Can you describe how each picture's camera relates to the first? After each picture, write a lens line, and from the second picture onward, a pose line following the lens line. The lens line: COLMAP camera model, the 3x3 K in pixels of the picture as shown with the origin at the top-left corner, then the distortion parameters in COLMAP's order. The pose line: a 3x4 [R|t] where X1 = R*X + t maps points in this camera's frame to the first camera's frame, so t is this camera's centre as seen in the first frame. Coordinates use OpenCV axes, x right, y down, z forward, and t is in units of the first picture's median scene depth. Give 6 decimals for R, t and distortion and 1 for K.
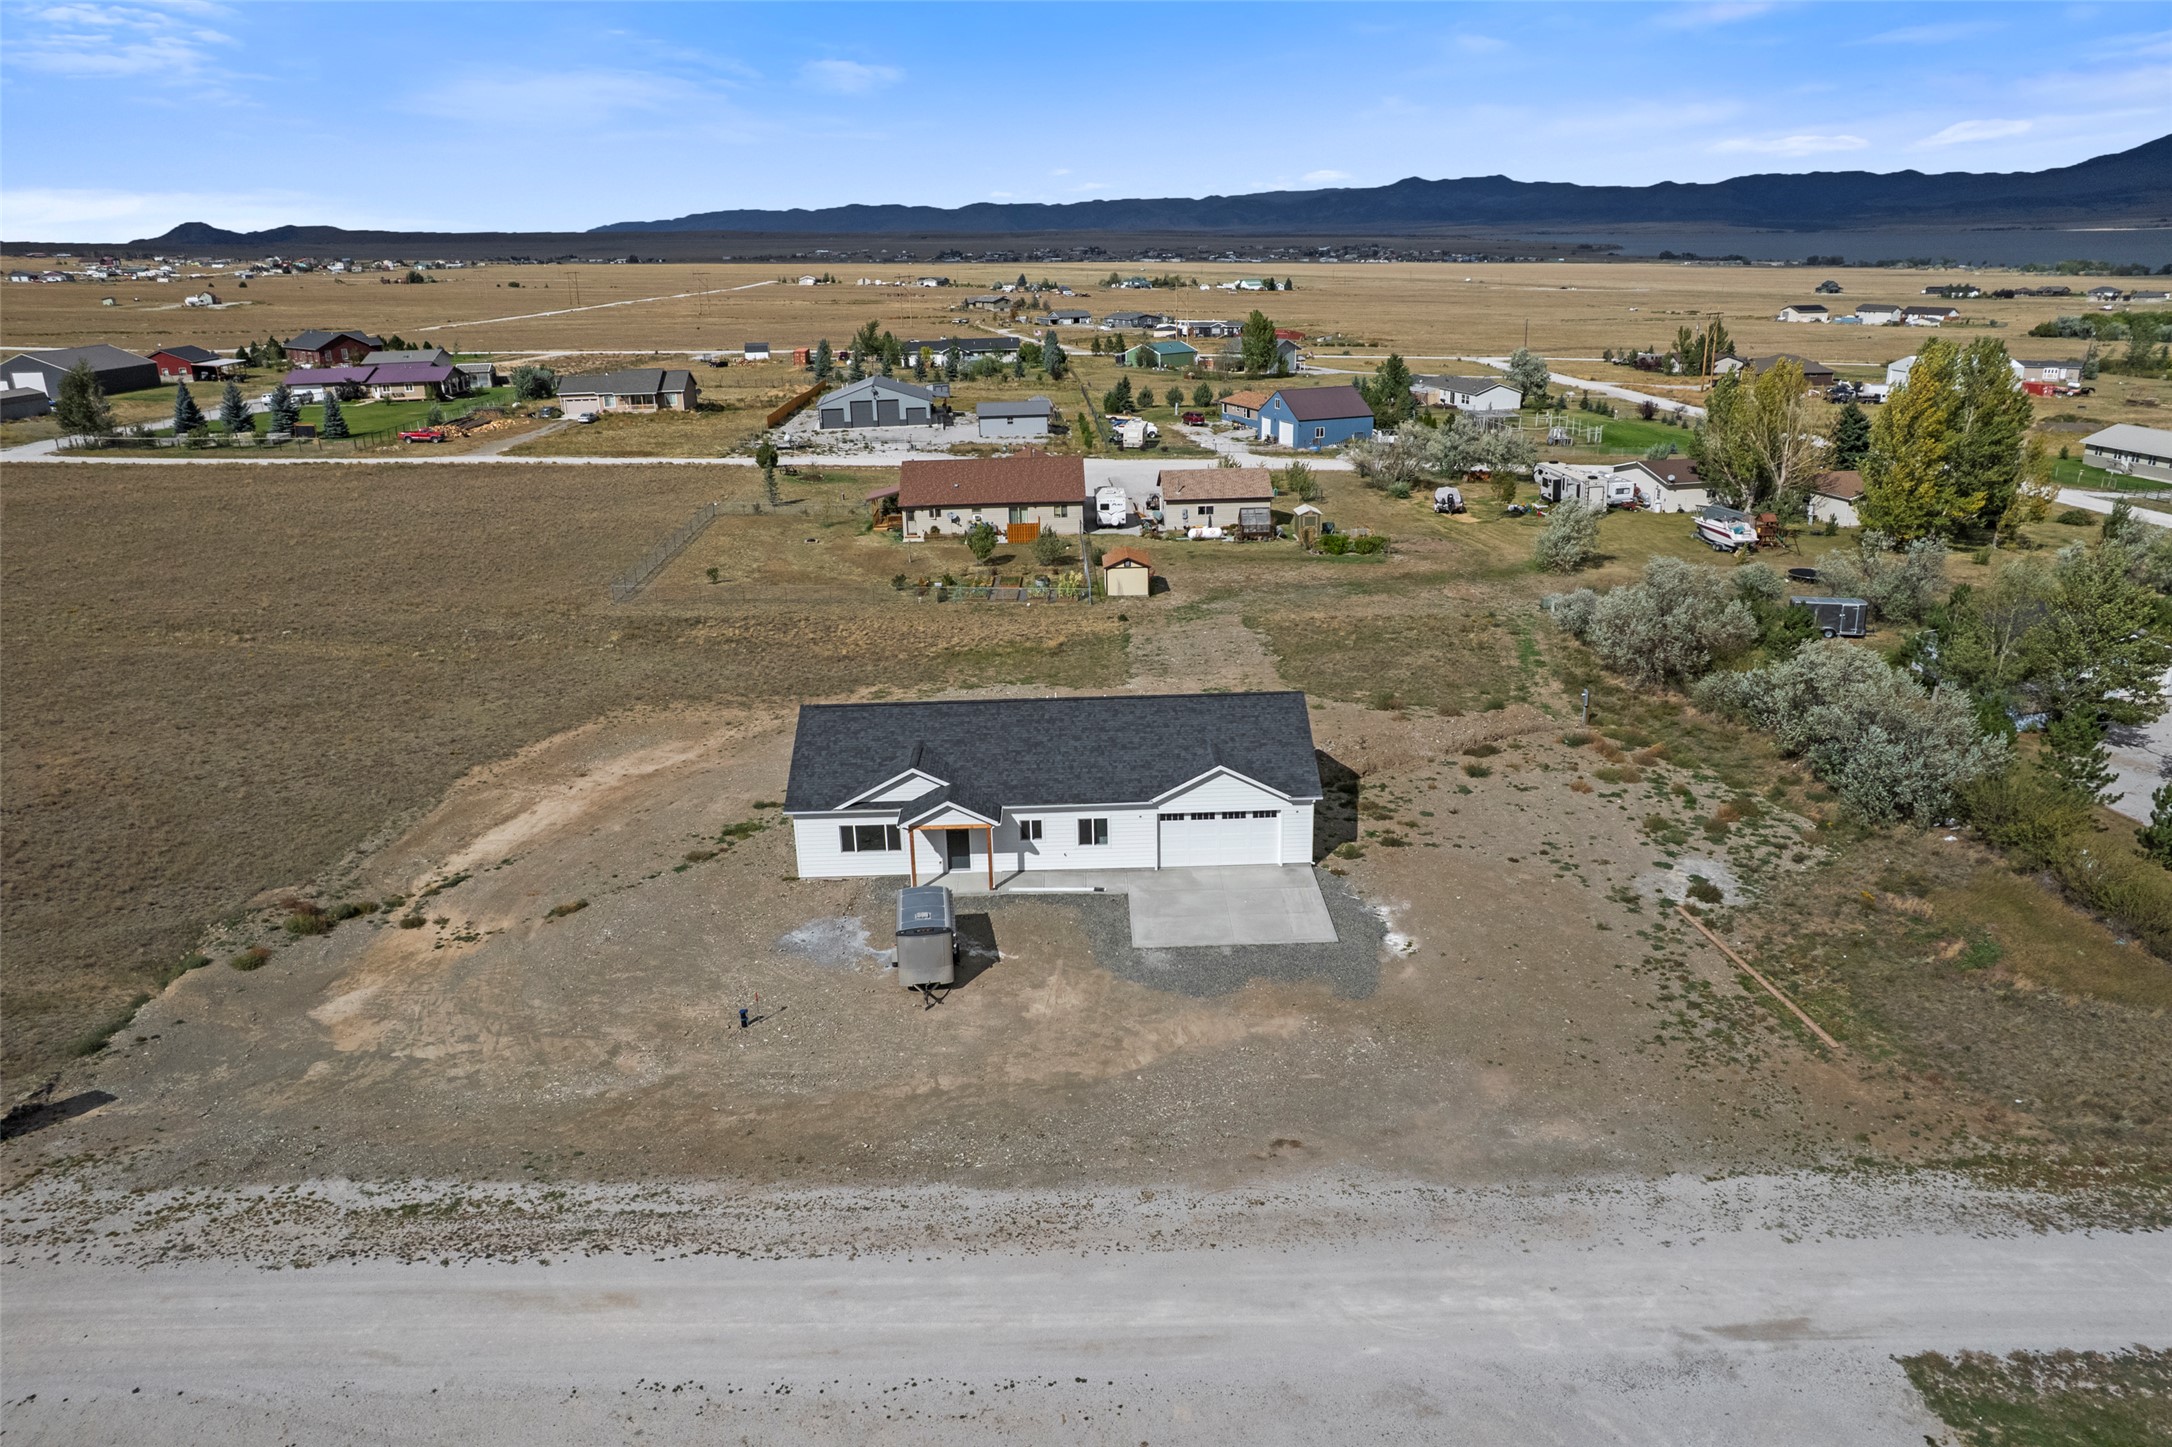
lens RADIAL K [[1459.7, 0, 1089.9], [0, 1459.7, 714.7], [0, 0, 1]] dist [-0.079318, 0.067602]
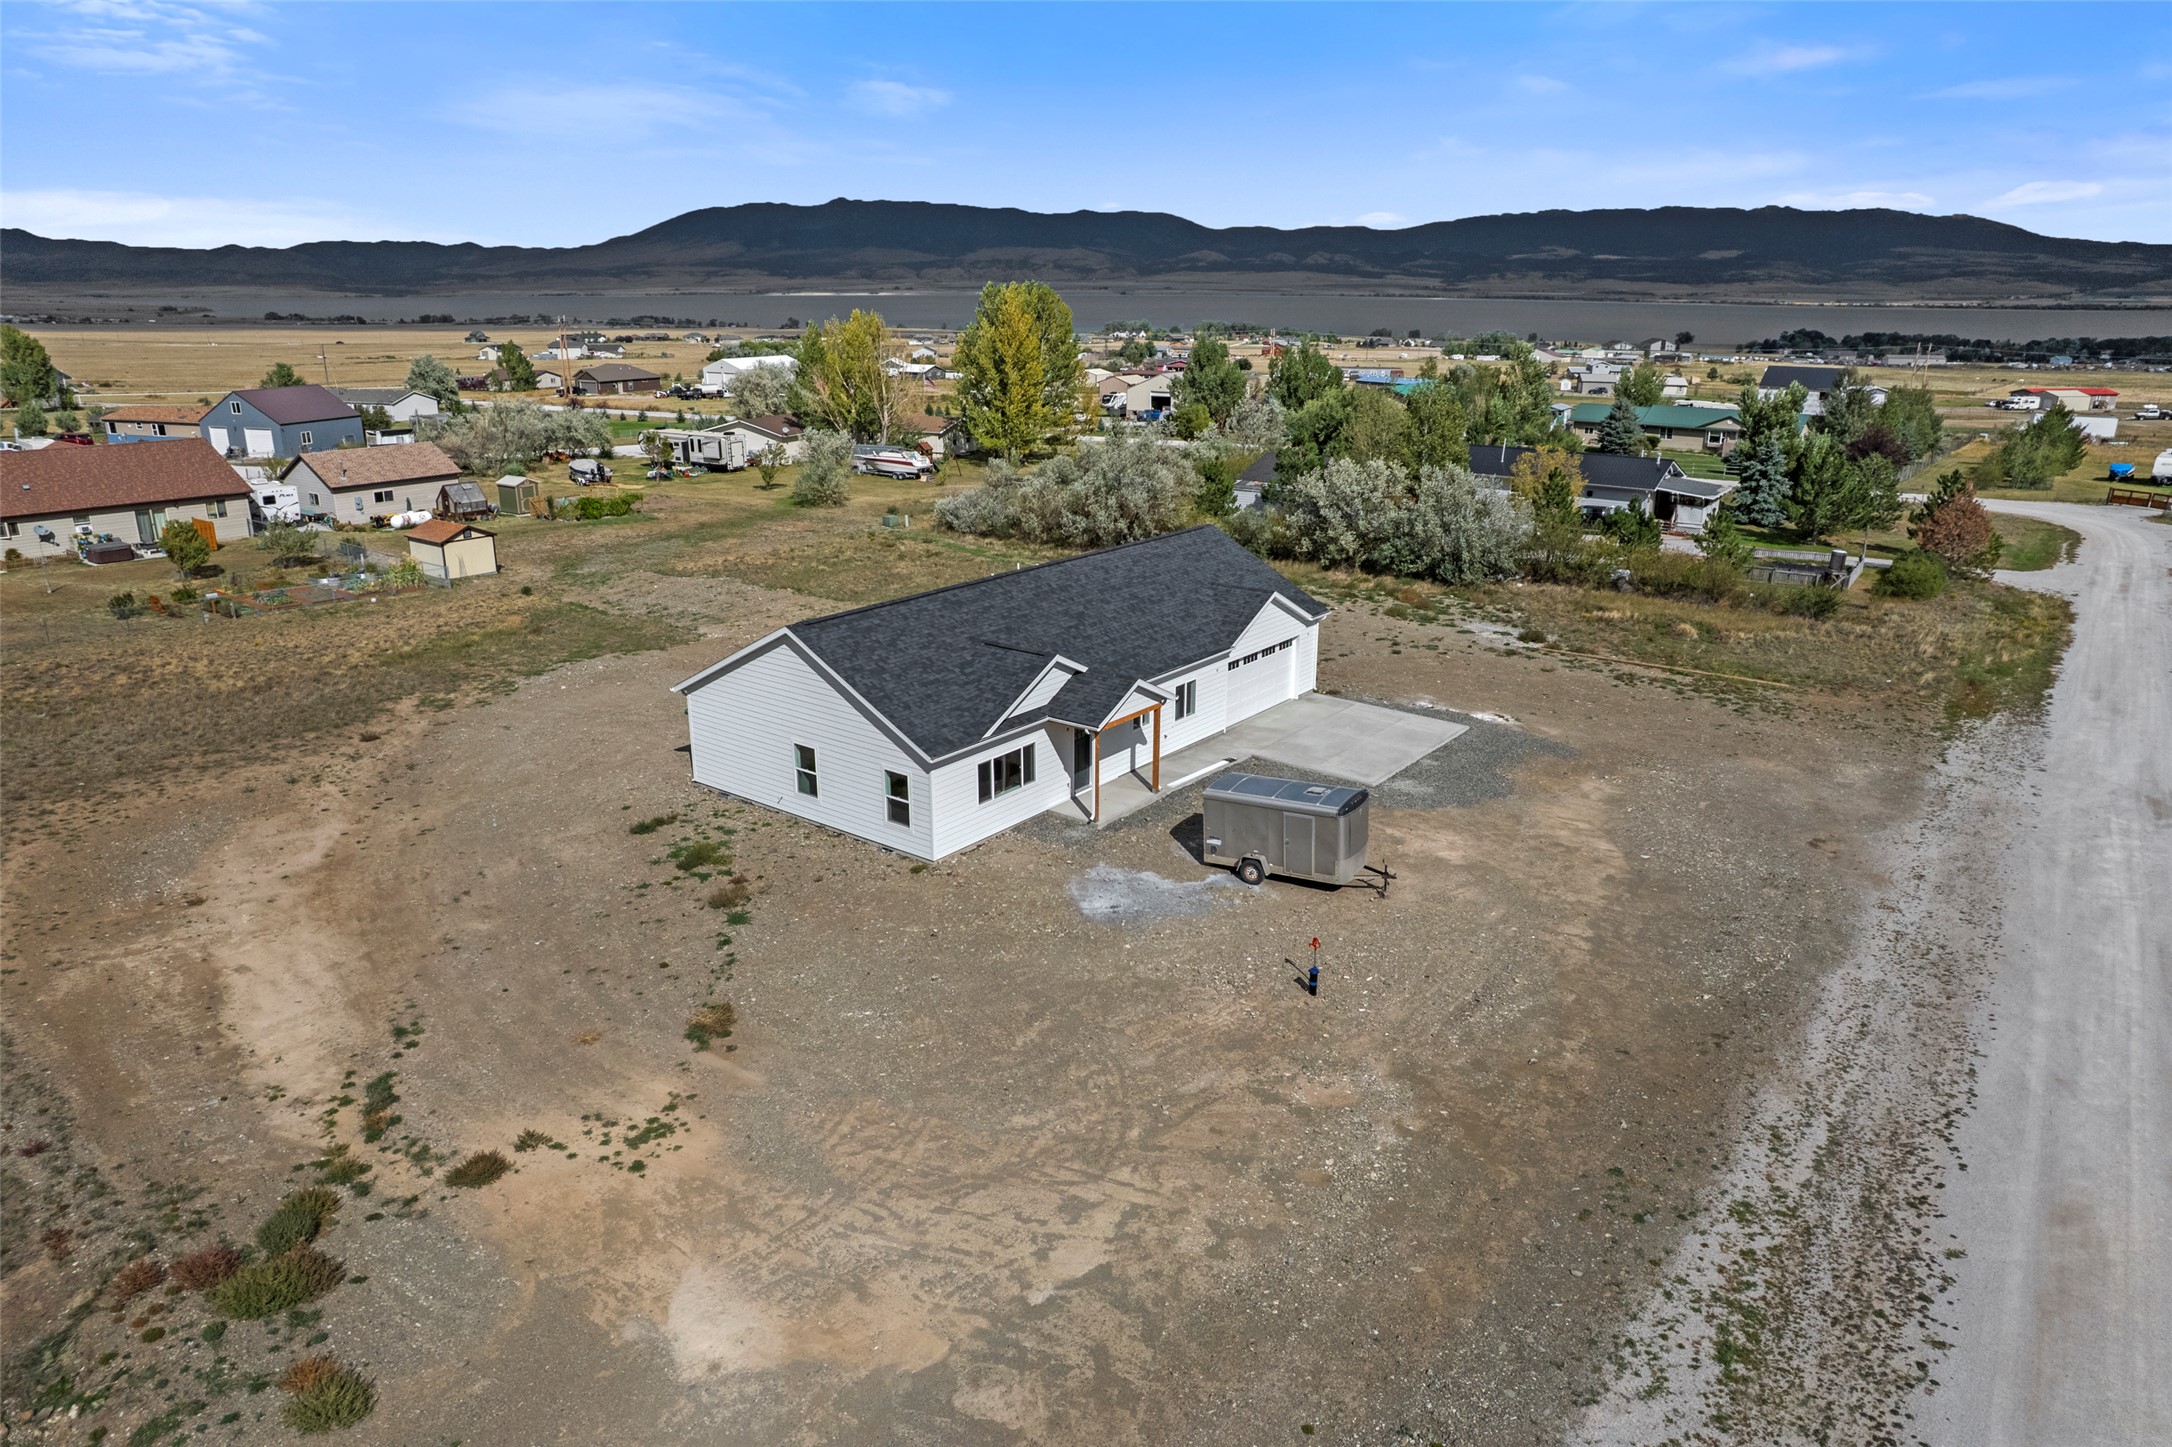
lens RADIAL K [[1392.4, 0, 1090.3], [0, 1392.4, 729.1], [0, 0, 1]] dist [-0.086005, 0.076456]
pose [[0.621647, -0.216498, 0.752784, -0.619328], [0.230723, 0.969018, 0.088156, 0.015750], [-0.748547, 0.118883, 0.652338, 0.536796]]
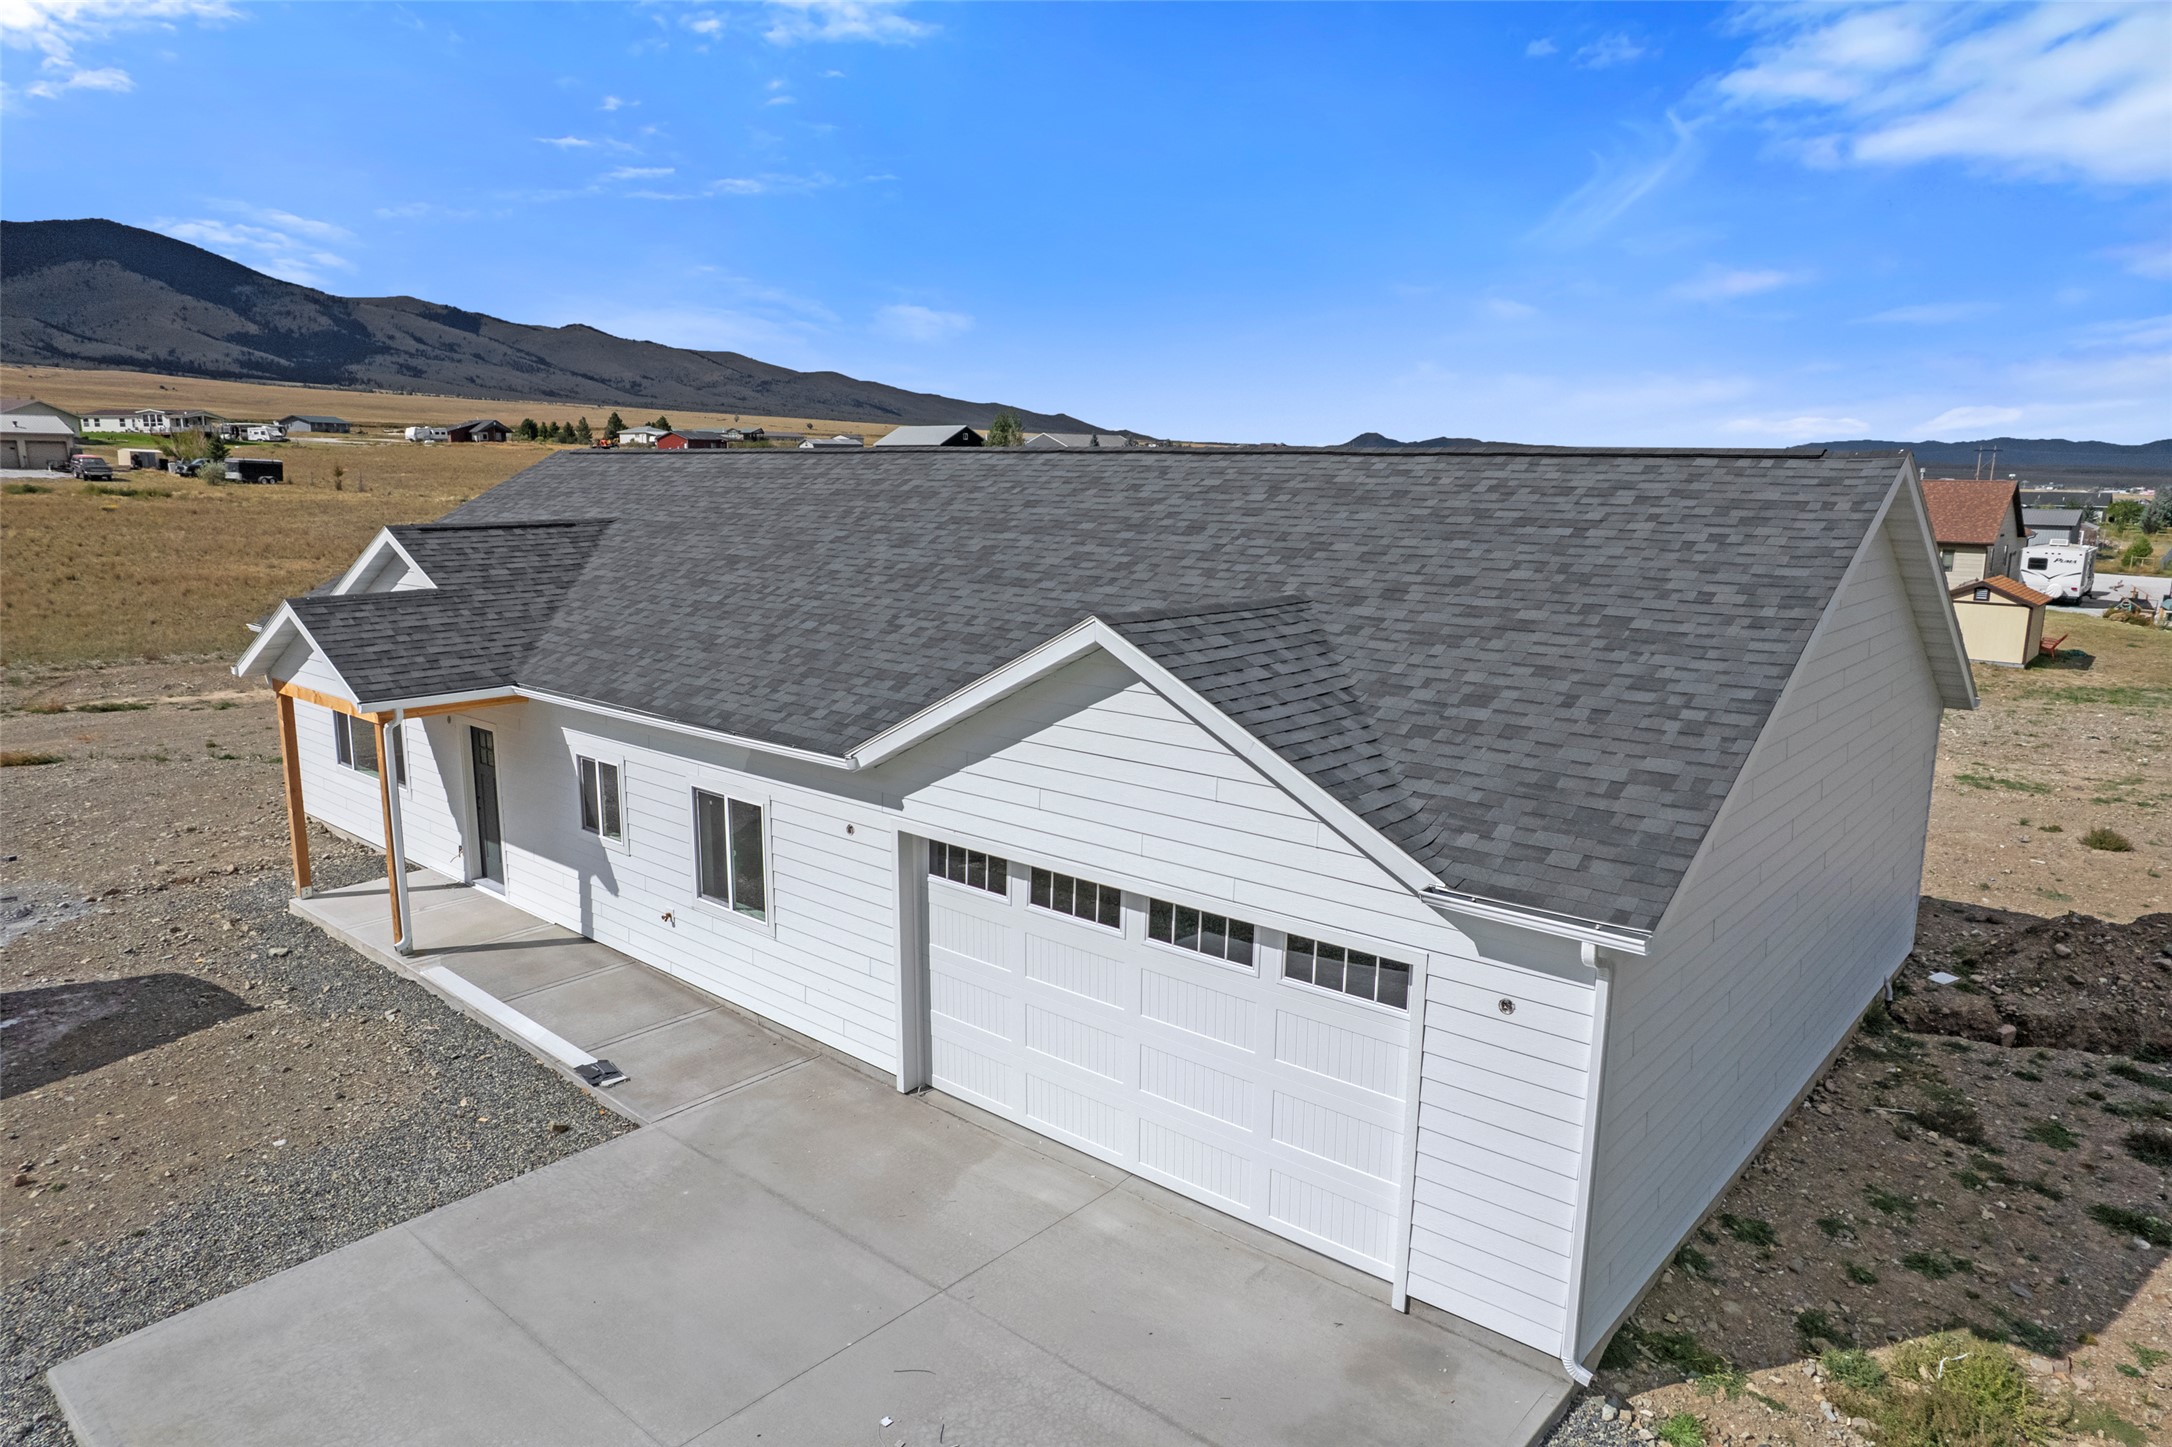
lens RADIAL K [[1392.4, 0, 1090.3], [0, 1392.4, 729.1], [0, 0, 1]] dist [-0.086005, 0.076456]
pose [[0.742689, 0.155157, -0.651413, 0.199681], [-0.235365, 0.971202, -0.037018, 0.054103], [0.626910, 0.180813, 0.757820, 0.856645]]
